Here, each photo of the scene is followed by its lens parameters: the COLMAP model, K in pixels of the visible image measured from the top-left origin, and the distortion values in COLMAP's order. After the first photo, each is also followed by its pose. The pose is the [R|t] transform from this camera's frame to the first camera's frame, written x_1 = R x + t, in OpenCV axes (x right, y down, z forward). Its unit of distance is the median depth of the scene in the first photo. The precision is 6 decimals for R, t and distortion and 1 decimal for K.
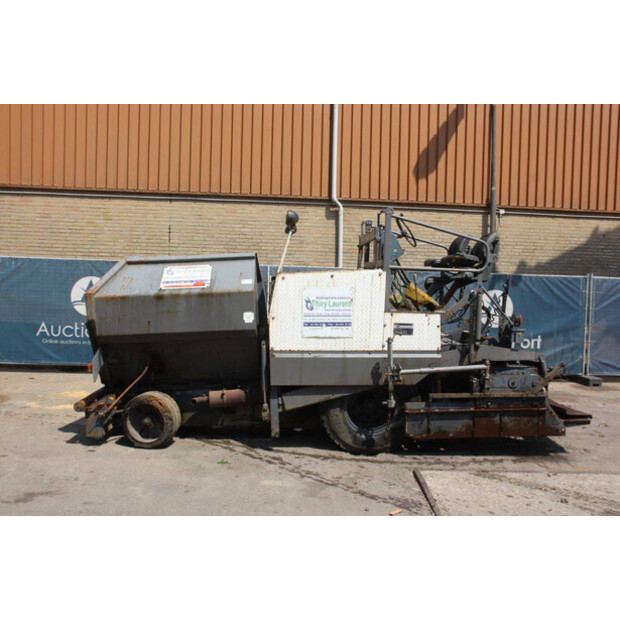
lens RADIAL K [[627.7, 0, 320.3], [0, 627.7, 309.7], [0, 0, 1]] dist [-0.053921, 0.000000]
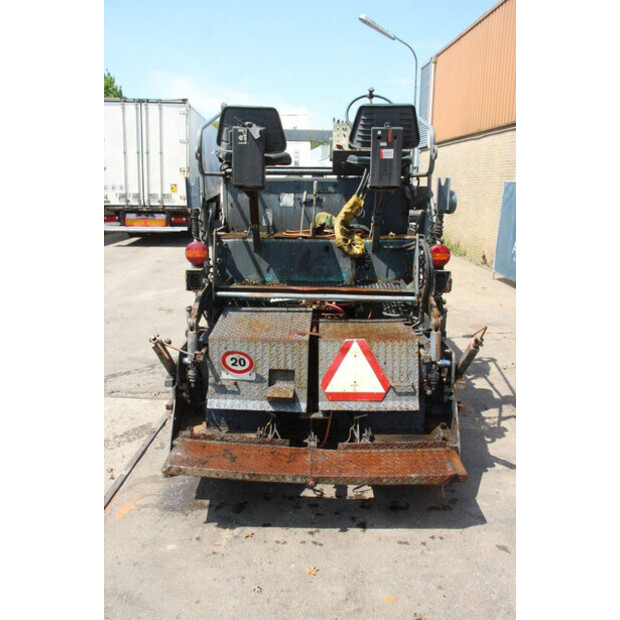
lens RADIAL K [[541.7, 0, 314.9], [0, 541.7, 312.0], [0, 0, 1]] dist [-0.111402, 0.048756]
pose [[-0.062436, 0.200344, -0.977734, 0.838644], [-0.069041, 0.976432, 0.204486, -0.042376], [0.995658, 0.080271, -0.047133, 1.160324]]
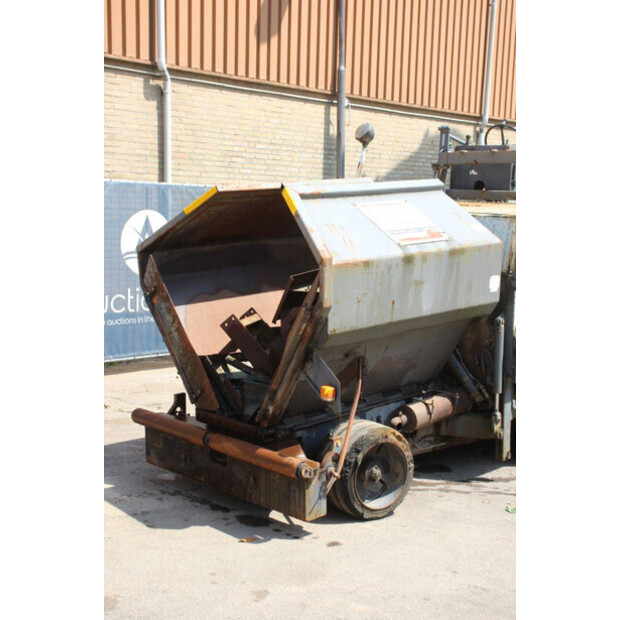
lens RADIAL K [[967.1, 0, 320.0], [0, 967.1, 310.8], [0, 0, 1]] dist [0.134383, 0.000000]
pose [[0.748113, -0.079220, 0.658826, -0.898785], [0.020276, 0.995114, 0.096633, -0.059563], [-0.663262, -0.058934, 0.746064, 0.364133]]
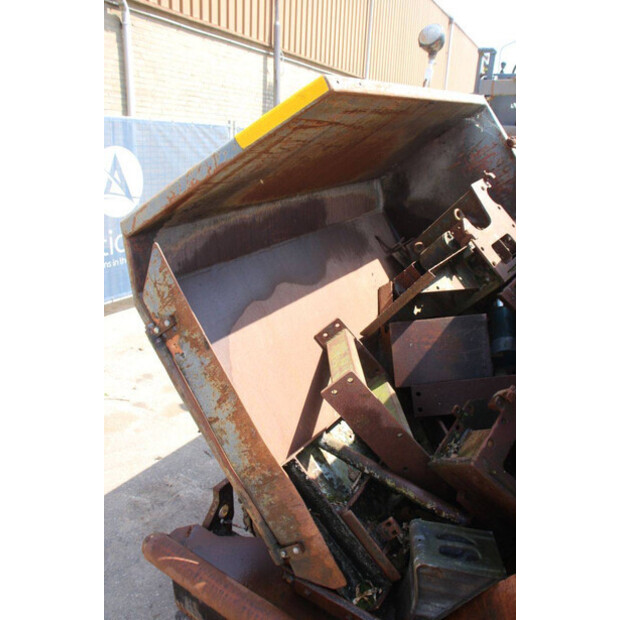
lens RADIAL K [[505.2, 0, 310.8], [0, 505.2, 311.4], [0, 0, 1]] dist [-0.131223, 0.097129]
pose [[0.596625, -0.252086, 0.761900, -0.512867], [0.010217, 0.951693, 0.306882, -0.062755], [-0.802455, -0.175310, 0.570379, 1.022737]]
